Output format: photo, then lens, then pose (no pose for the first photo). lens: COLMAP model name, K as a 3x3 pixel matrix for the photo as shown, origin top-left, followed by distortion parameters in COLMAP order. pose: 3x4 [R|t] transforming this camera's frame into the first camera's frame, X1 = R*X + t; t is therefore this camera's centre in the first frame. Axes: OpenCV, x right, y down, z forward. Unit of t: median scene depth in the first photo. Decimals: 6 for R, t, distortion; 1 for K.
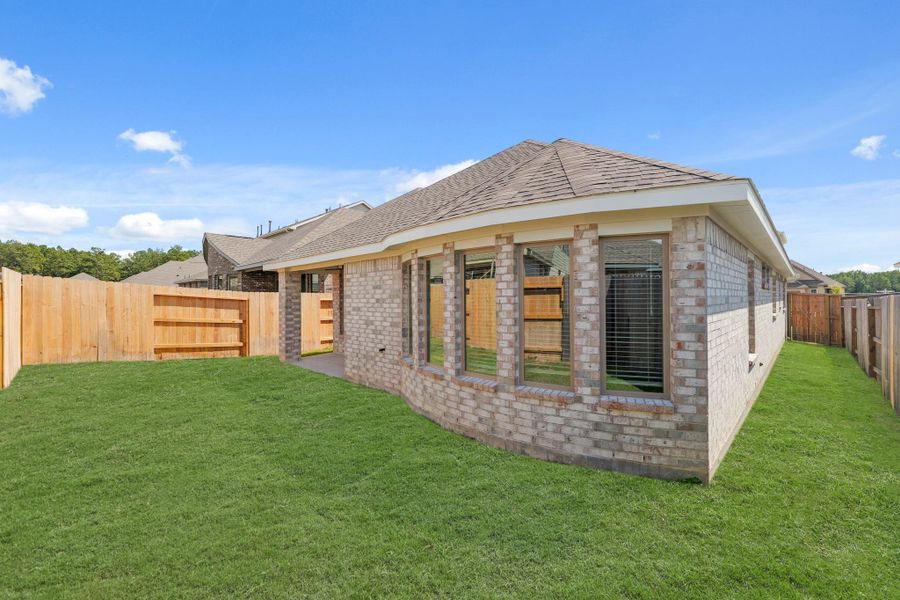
lens RADIAL K [[372.7, 0, 447.2], [0, 372.7, 303.1], [0, 0, 1]] dist [-0.013594, 0.000253]
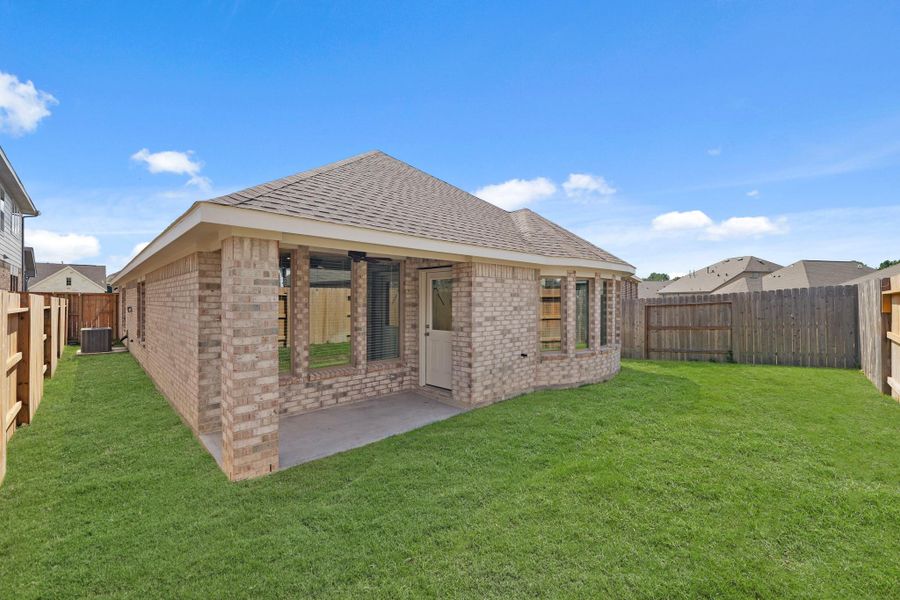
lens RADIAL K [[372.7, 0, 447.2], [0, 372.7, 303.1], [0, 0, 1]] dist [-0.013594, 0.000253]
pose [[0.014612, -0.004099, 0.999885, -1.222354], [0.011407, 0.999927, 0.003933, -0.027267], [-0.999828, 0.011348, 0.014658, 1.196116]]
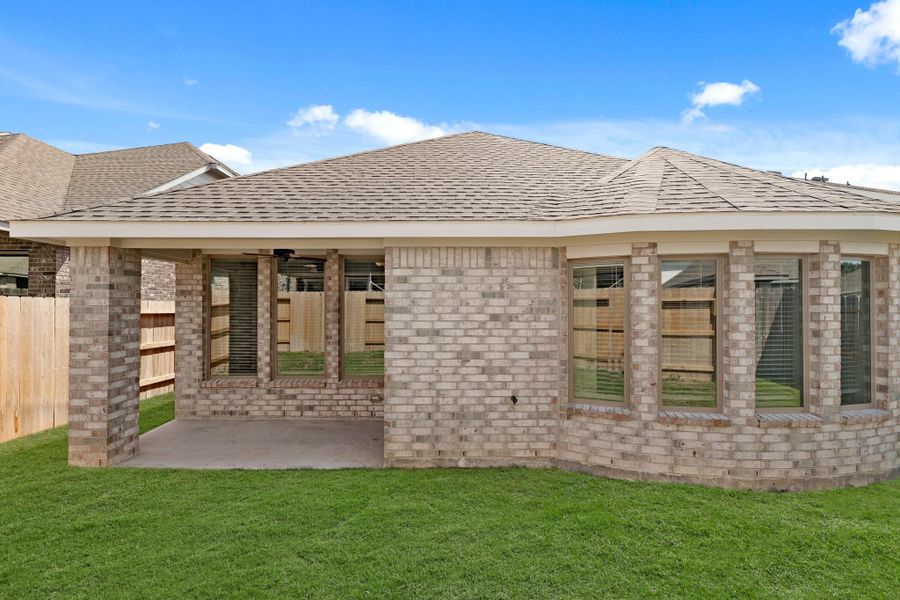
lens RADIAL K [[372.7, 0, 447.2], [0, 372.7, 303.1], [0, 0, 1]] dist [-0.013594, 0.000253]
pose [[0.701562, 0.011341, 0.712518, -0.681254], [0.005508, 0.999757, -0.021336, -0.017225], [-0.712587, 0.018893, 0.701329, 0.649865]]
